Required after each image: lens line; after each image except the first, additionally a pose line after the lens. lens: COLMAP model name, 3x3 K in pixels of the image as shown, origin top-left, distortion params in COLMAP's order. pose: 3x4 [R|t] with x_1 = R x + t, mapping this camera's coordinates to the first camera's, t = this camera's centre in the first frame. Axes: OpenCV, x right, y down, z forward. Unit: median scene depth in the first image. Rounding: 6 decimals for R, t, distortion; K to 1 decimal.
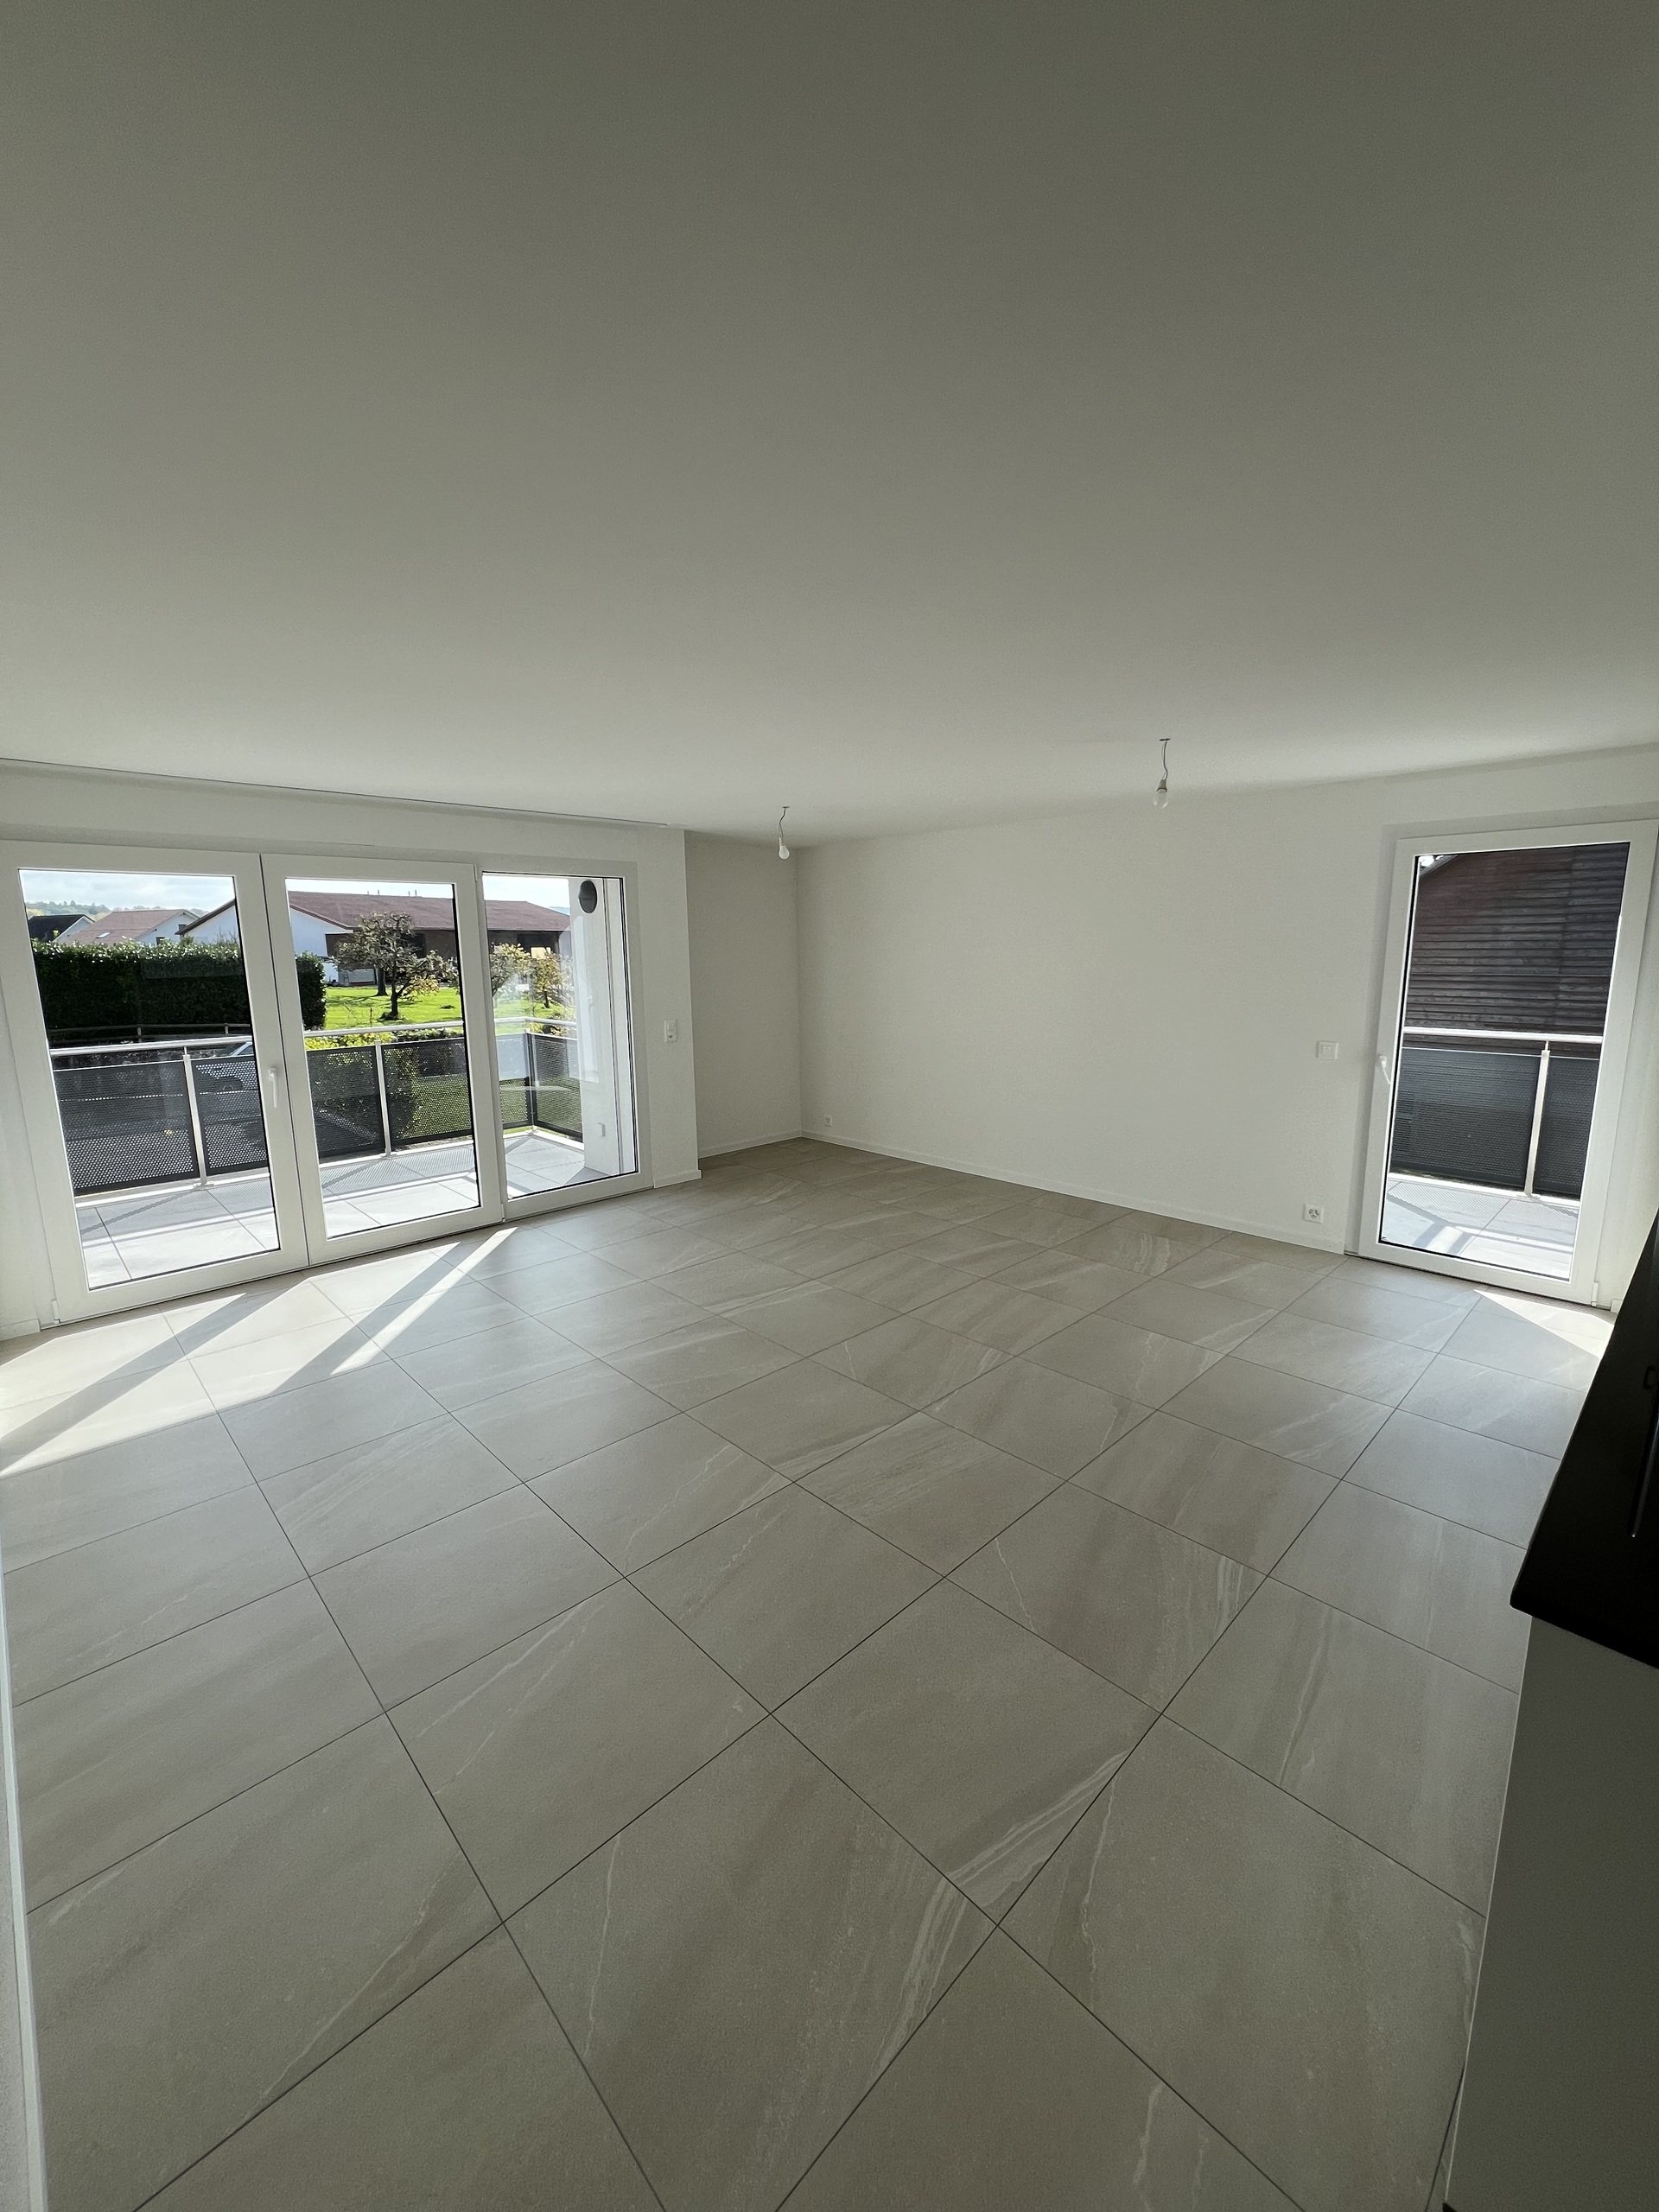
lens RADIAL K [[890.3, 0, 829.5], [0, 890.3, 1106.0], [0, 0, 1]] dist [-0.002305, -0.000357]
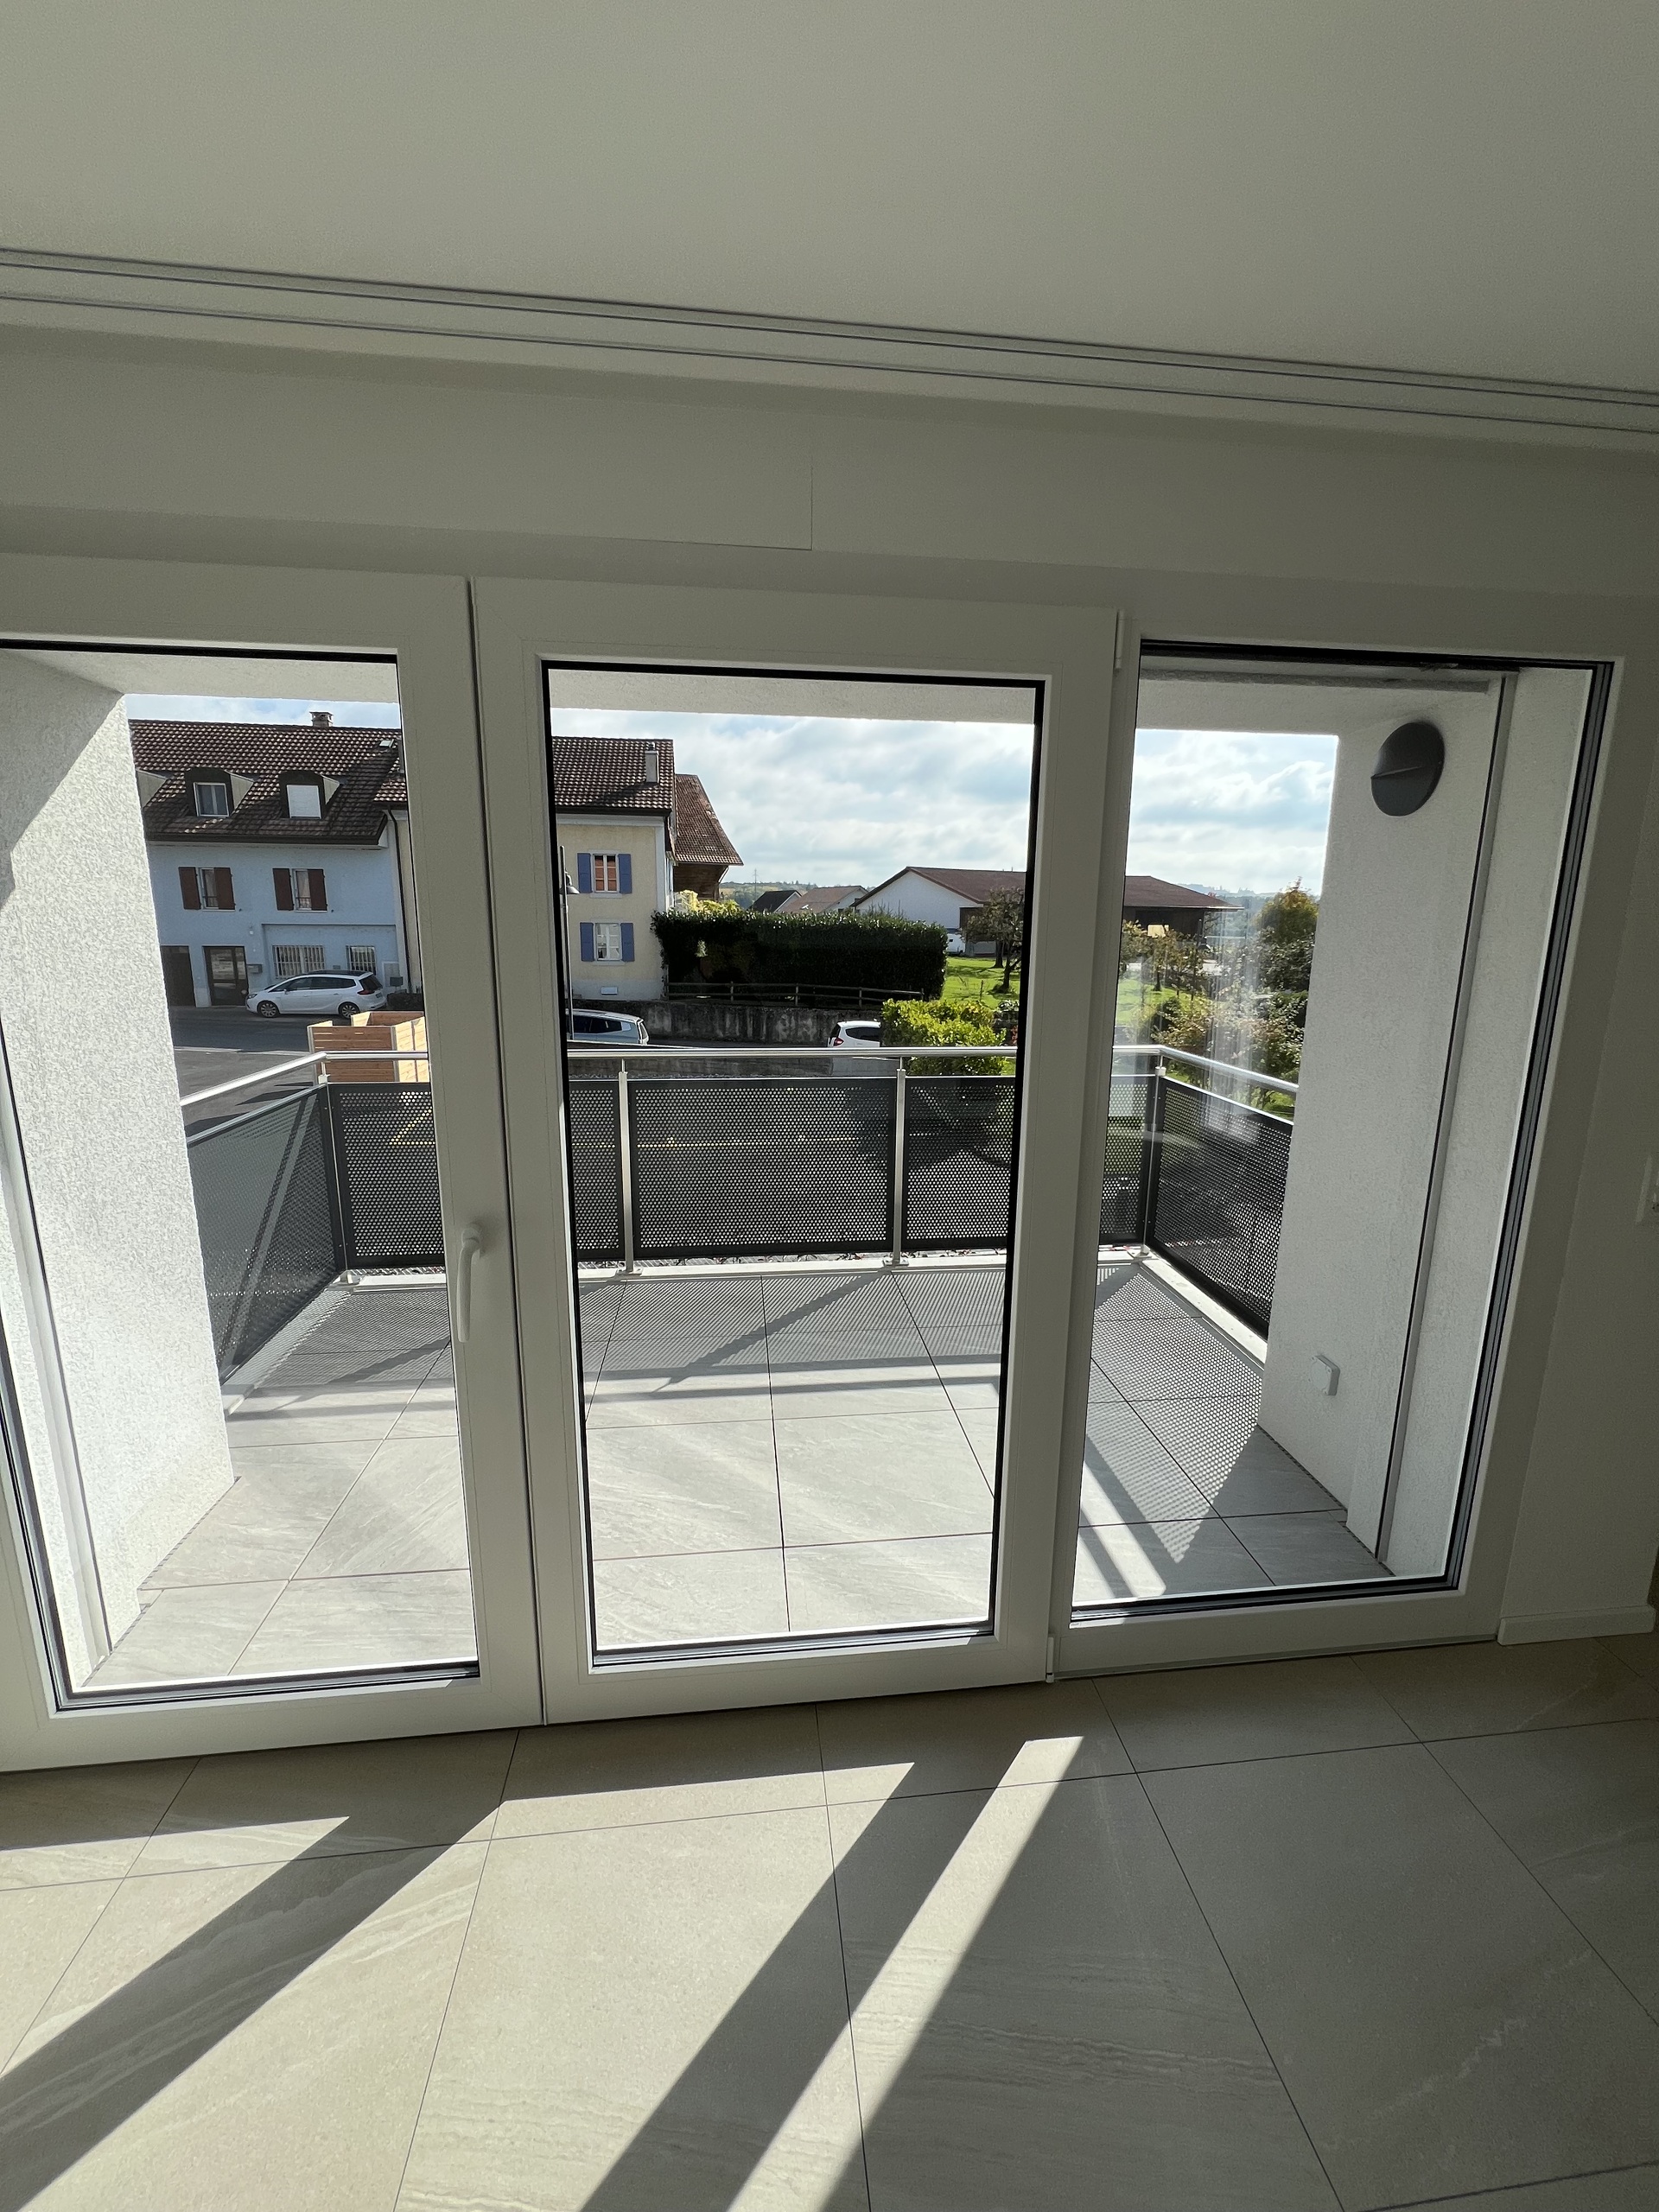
lens RADIAL K [[890.3, 0, 829.5], [0, 890.3, 1106.0], [0, 0, 1]] dist [-0.002305, -0.000357]
pose [[0.792424, 0.143289, -0.592901, -0.040895], [-0.128639, 0.989413, 0.067186, -0.017086], [0.596251, 0.023030, 0.802467, 0.104427]]
